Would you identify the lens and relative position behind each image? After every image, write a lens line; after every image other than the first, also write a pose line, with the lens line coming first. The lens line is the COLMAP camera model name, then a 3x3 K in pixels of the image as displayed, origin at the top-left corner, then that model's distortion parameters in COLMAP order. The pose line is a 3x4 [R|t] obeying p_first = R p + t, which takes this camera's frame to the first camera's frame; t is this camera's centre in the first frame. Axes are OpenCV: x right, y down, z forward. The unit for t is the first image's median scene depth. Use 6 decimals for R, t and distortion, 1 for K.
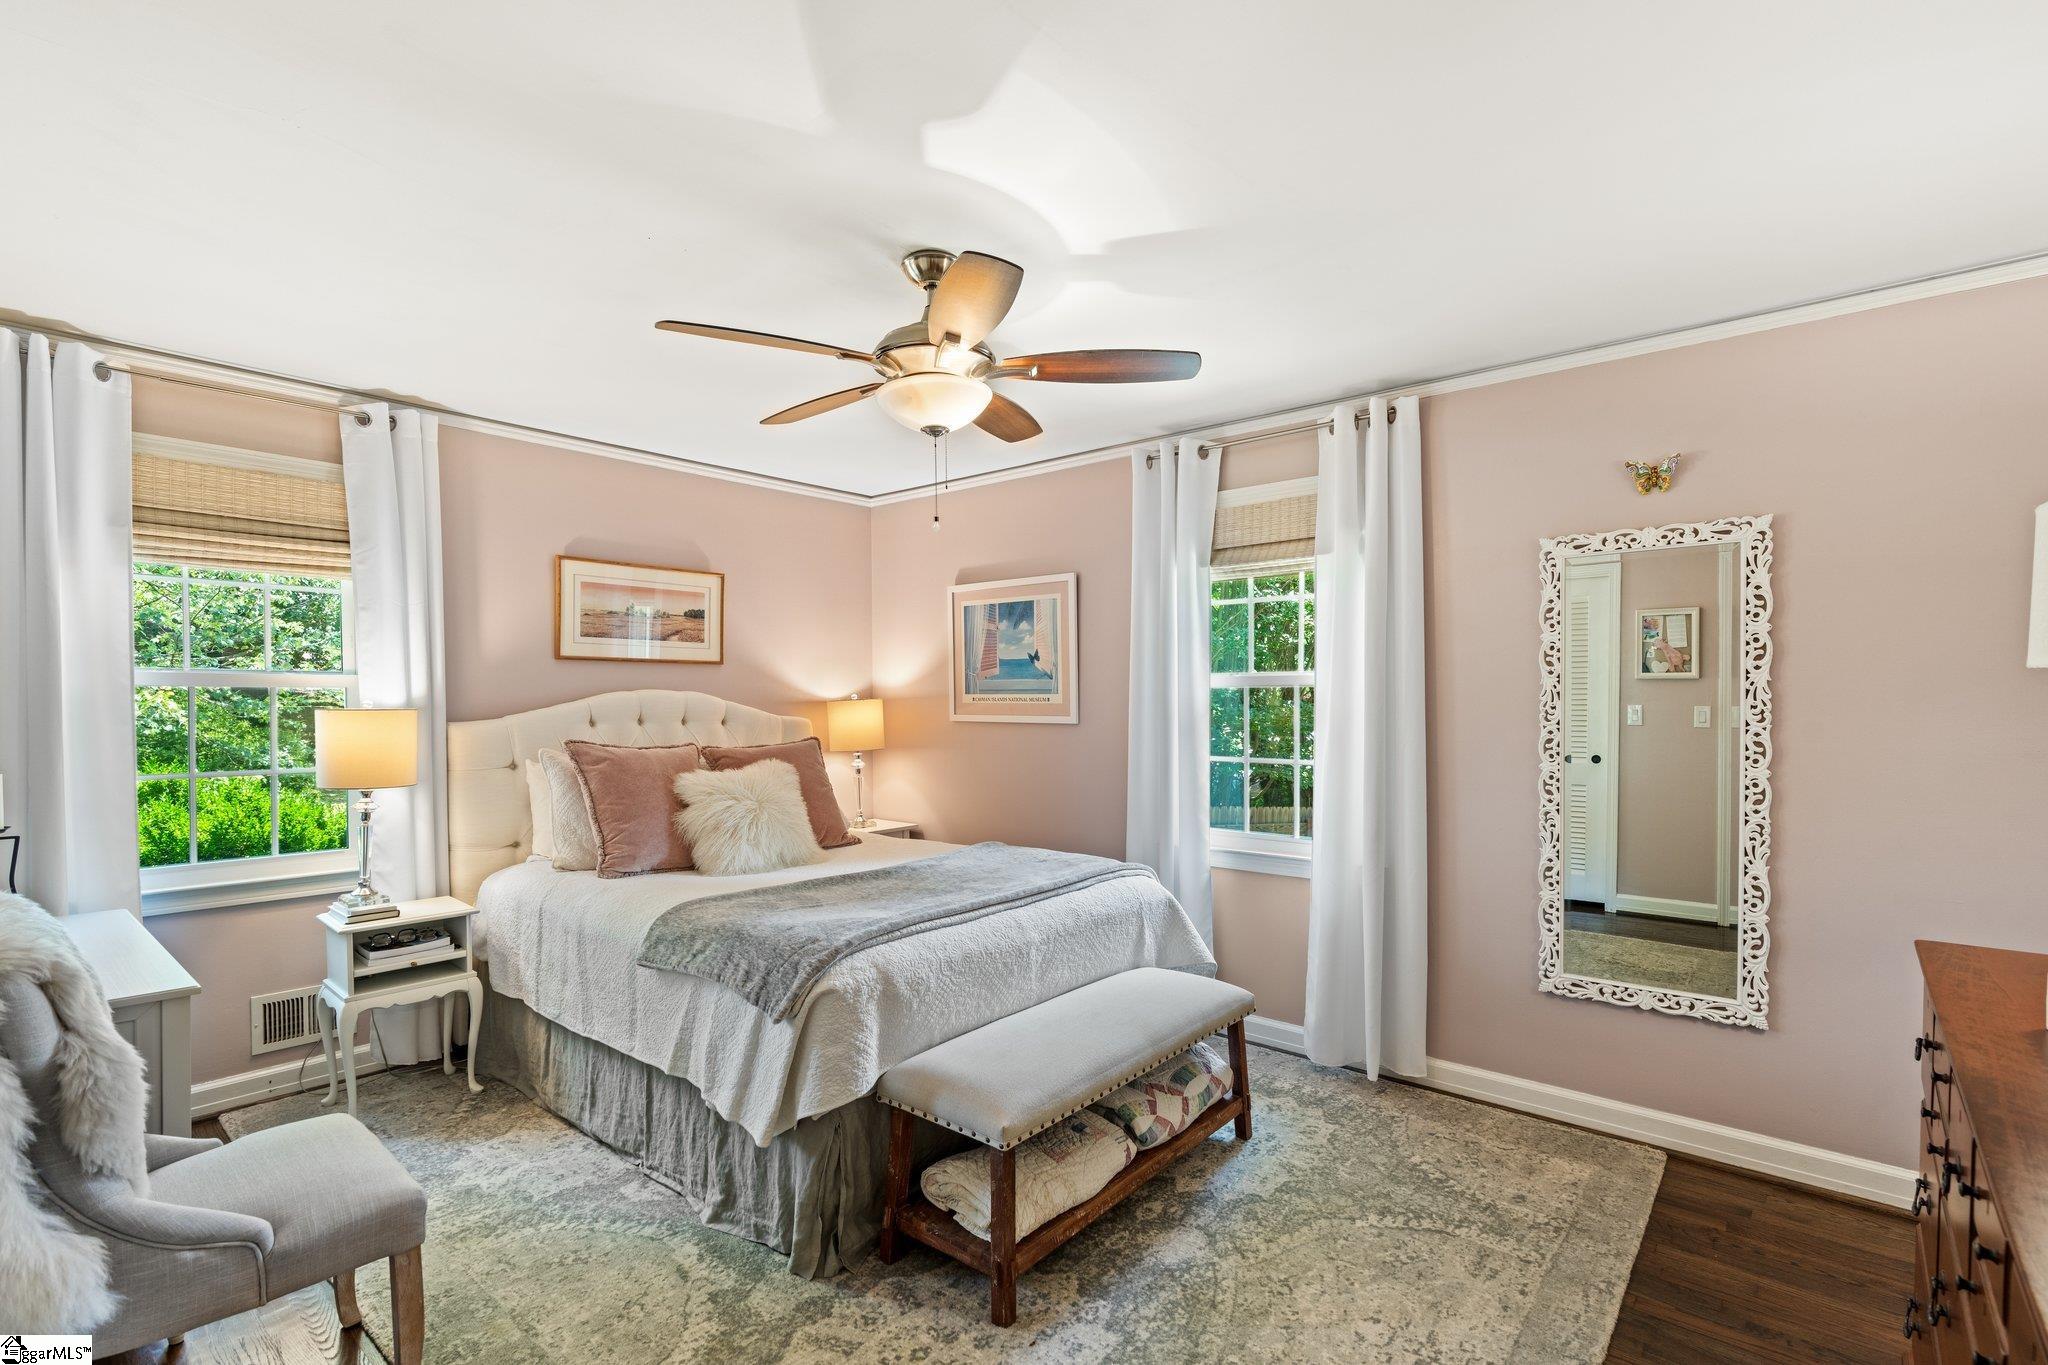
lens RADIAL K [[953.3, 0, 1027.2], [0, 953.3, 700.0], [0, 0, 1]] dist [-0.002942, 0.000030]
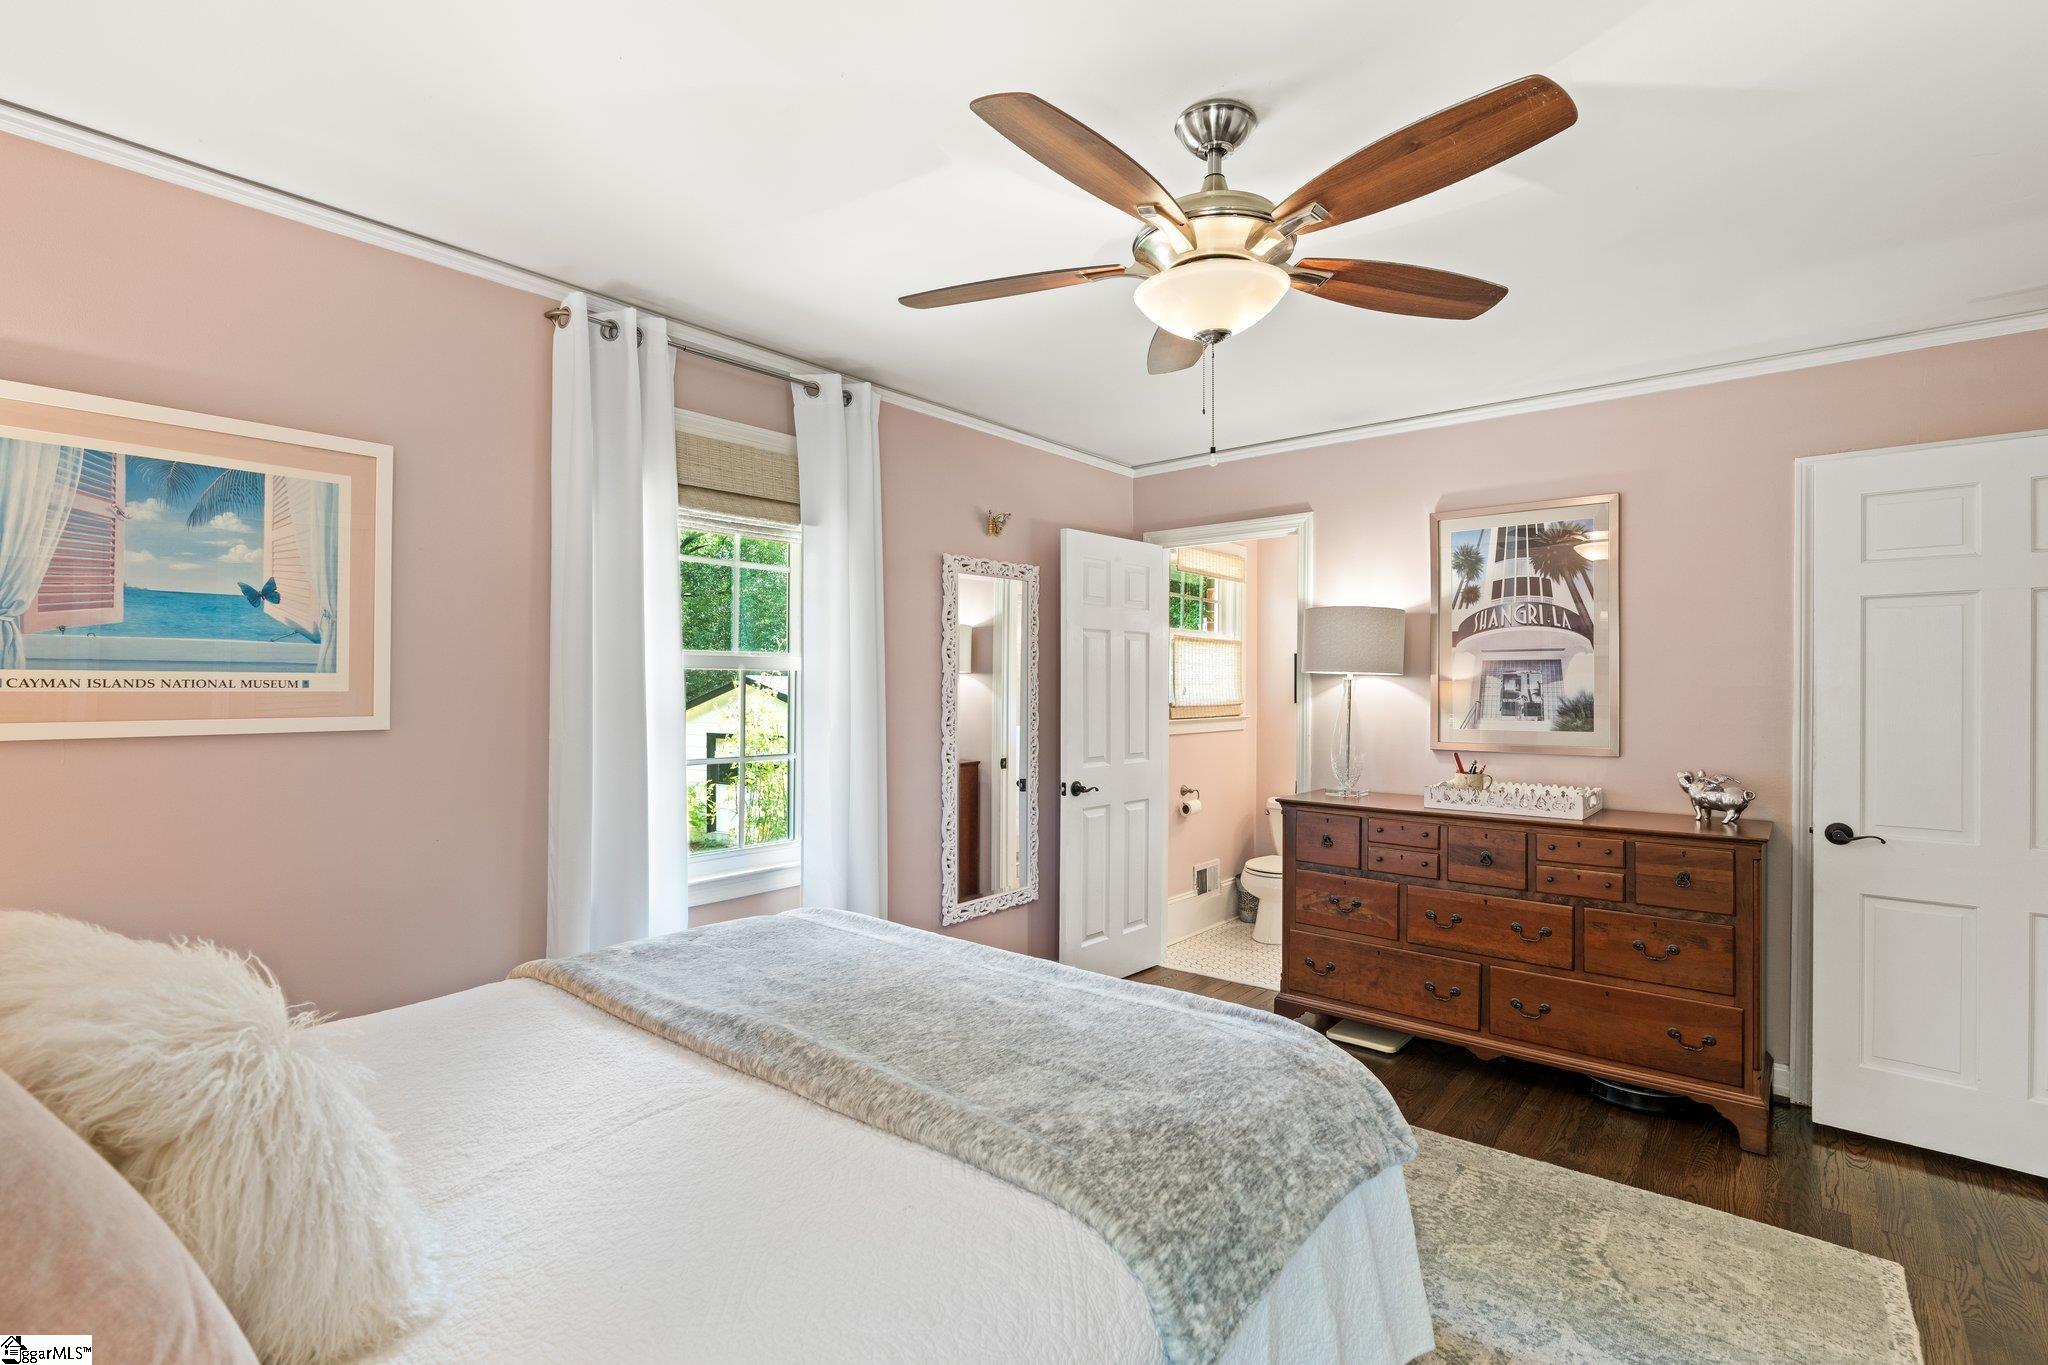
lens RADIAL K [[953.3, 0, 1026.7], [0, 953.3, 680.7], [0, 0, 1]] dist [-0.002942, 0.000030]
pose [[-0.008998, 0.010698, 0.999902, -0.471952], [0.004261, 0.999934, -0.010660, 0.004921], [-0.999950, 0.004165, -0.009043, 0.629915]]
